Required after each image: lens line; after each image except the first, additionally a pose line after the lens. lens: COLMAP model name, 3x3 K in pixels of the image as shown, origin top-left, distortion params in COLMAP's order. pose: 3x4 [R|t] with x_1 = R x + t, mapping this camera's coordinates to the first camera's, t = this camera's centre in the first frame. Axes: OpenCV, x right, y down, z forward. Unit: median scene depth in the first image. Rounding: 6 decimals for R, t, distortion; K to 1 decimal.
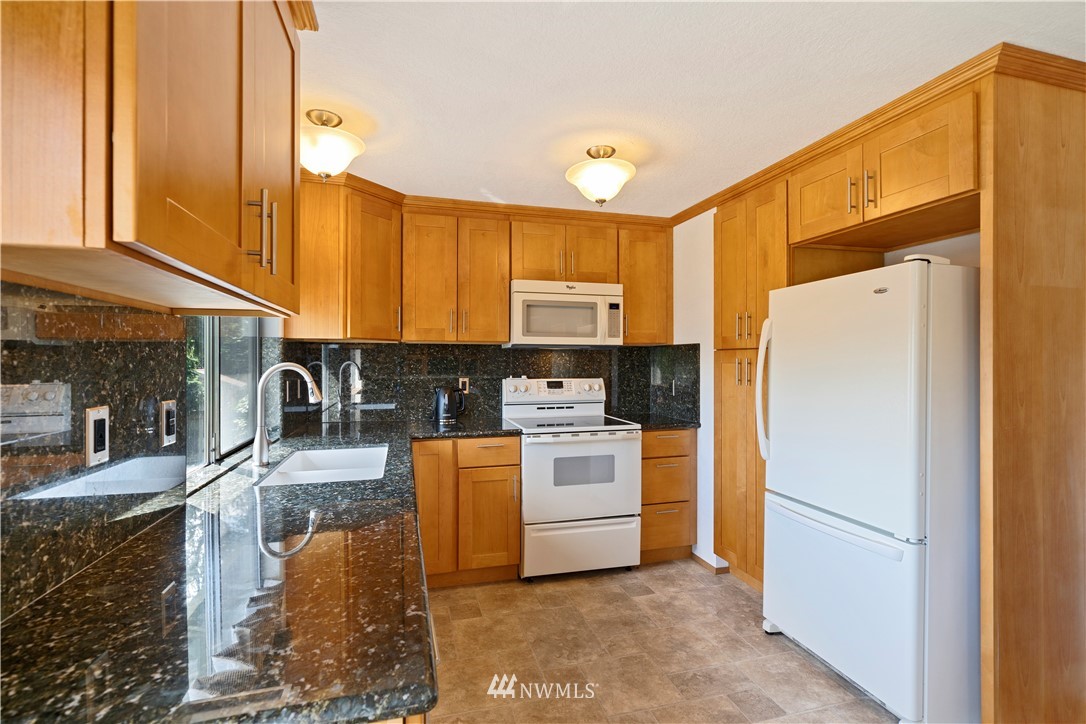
lens RADIAL K [[497.3, 0, 536.1], [0, 497.3, 362.1], [0, 0, 1]] dist [-0.002544, 0.001070]
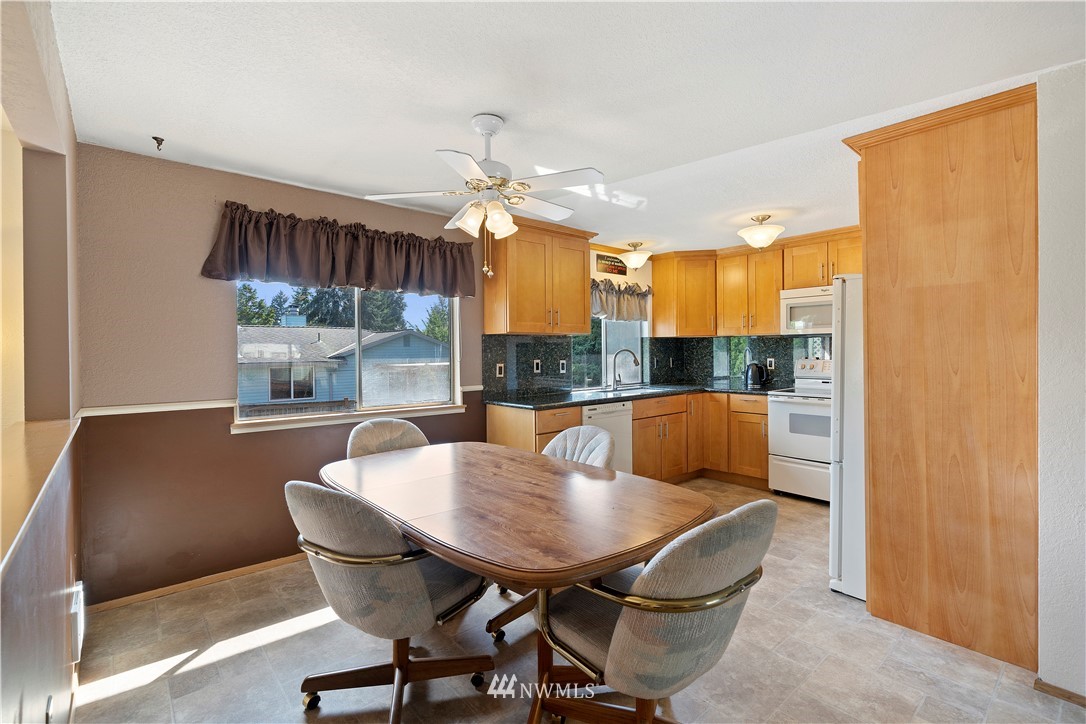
lens RADIAL K [[497.3, 0, 541.2], [0, 497.3, 358.2], [0, 0, 1]] dist [-0.002544, 0.001070]
pose [[0.429854, 0.009362, -0.902850, 1.069439], [0.008425, 0.999861, 0.014380, 0.005287], [0.902859, -0.013788, 0.429715, -0.289750]]
